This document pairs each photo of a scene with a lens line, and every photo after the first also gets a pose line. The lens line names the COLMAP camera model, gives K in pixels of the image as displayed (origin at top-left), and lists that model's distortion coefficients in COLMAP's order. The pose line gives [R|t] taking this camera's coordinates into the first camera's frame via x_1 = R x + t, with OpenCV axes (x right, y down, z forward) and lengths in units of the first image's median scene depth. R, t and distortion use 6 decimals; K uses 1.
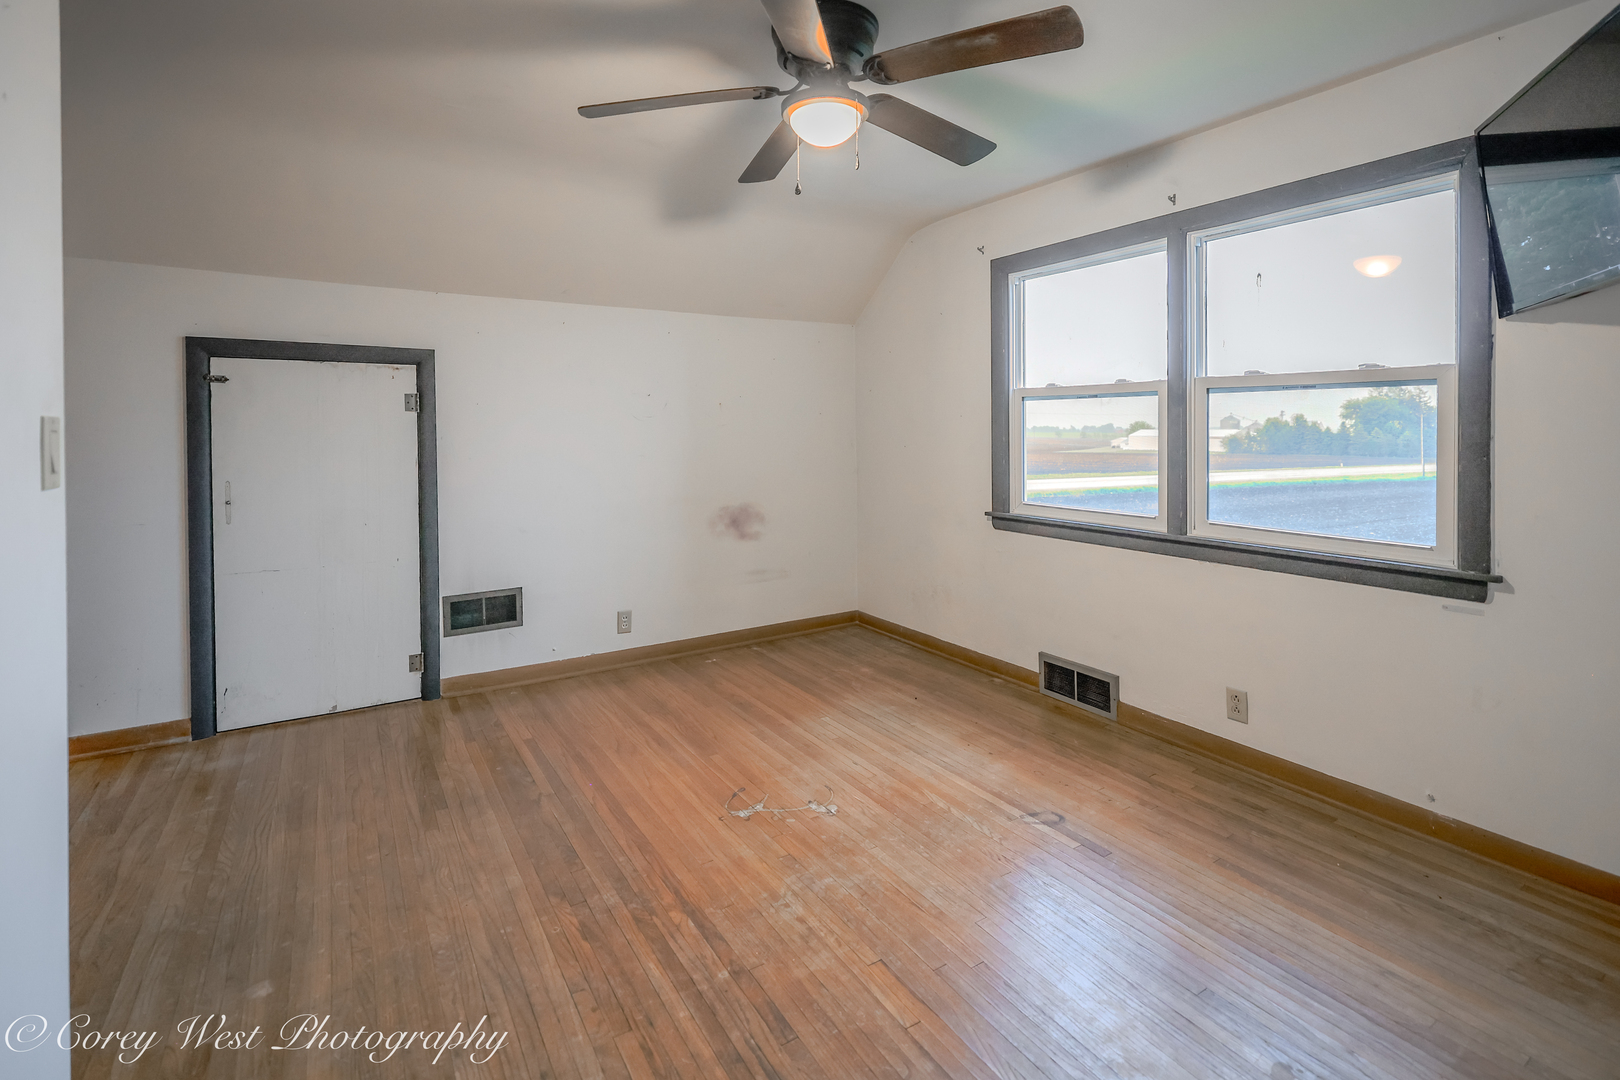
lens RADIAL K [[729.5, 0, 800.6], [0, 729.5, 533.6], [0, 0, 1]] dist [-0.000938, -0.000196]
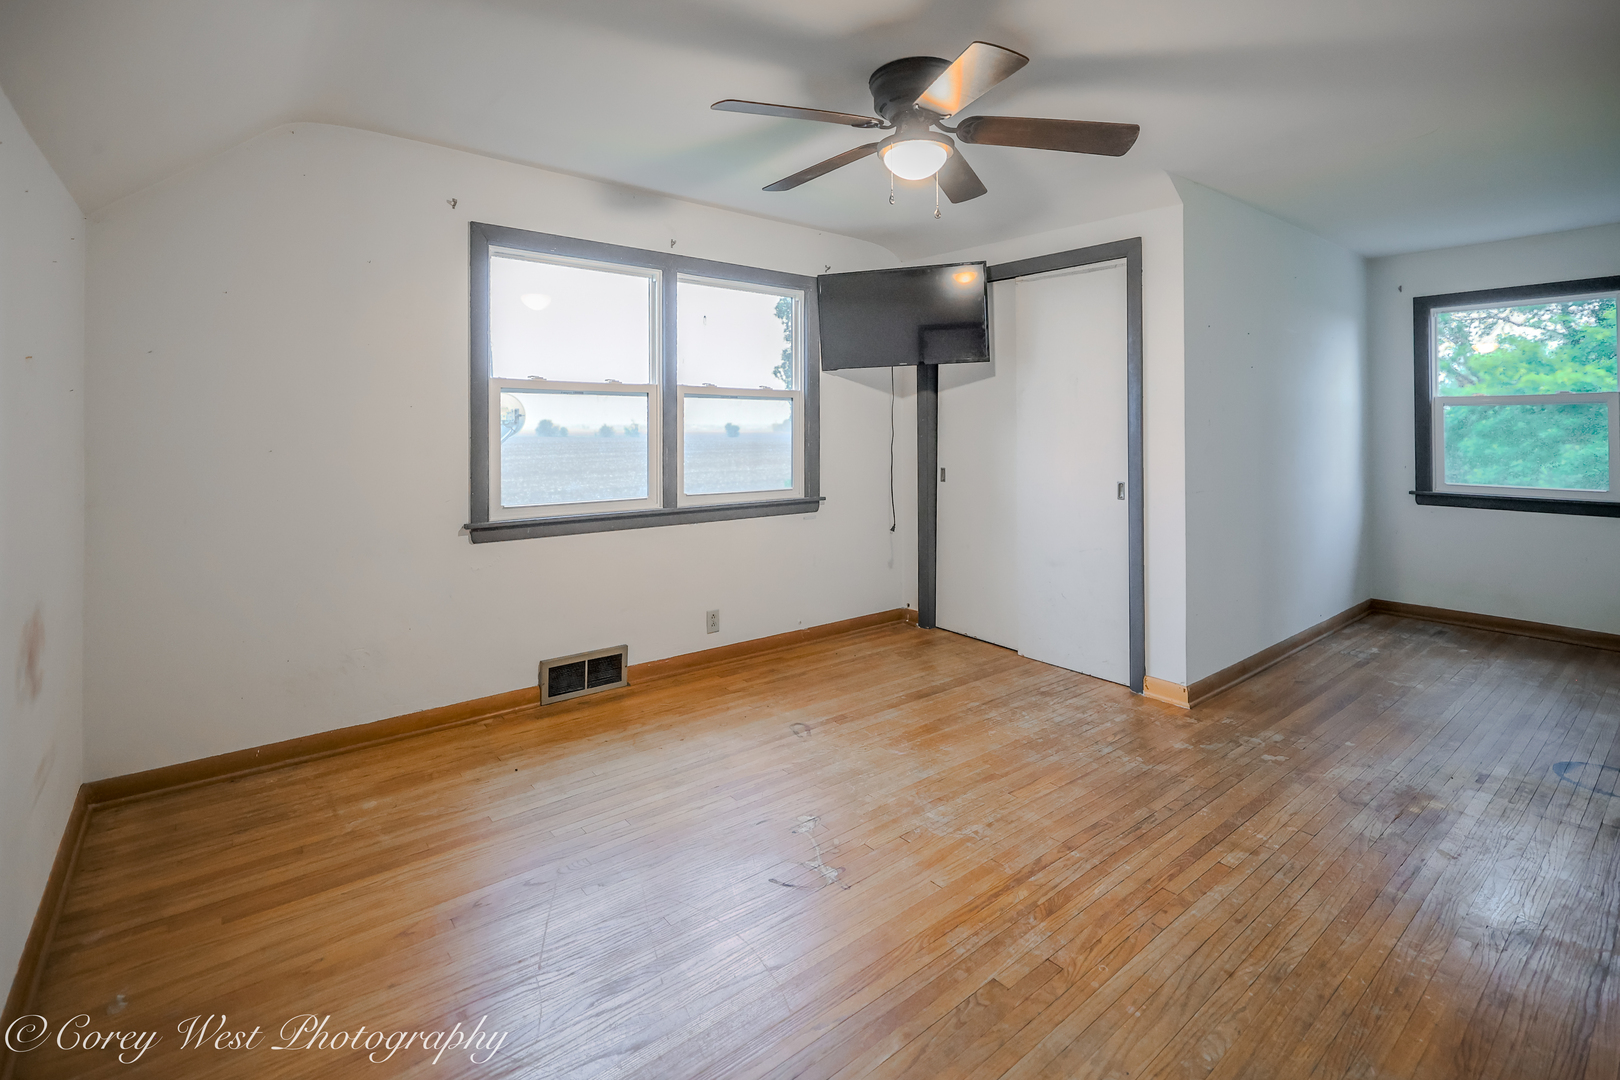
lens RADIAL K [[726.9, 0, 800.8], [0, 726.9, 498.2], [0, 0, 1]] dist [0.001637, 0.000176]
pose [[-0.102187, -0.101760, 0.989547, -0.797943], [0.137645, 0.983739, 0.115377, -0.138340], [-0.985196, 0.147996, -0.086519, 0.953442]]
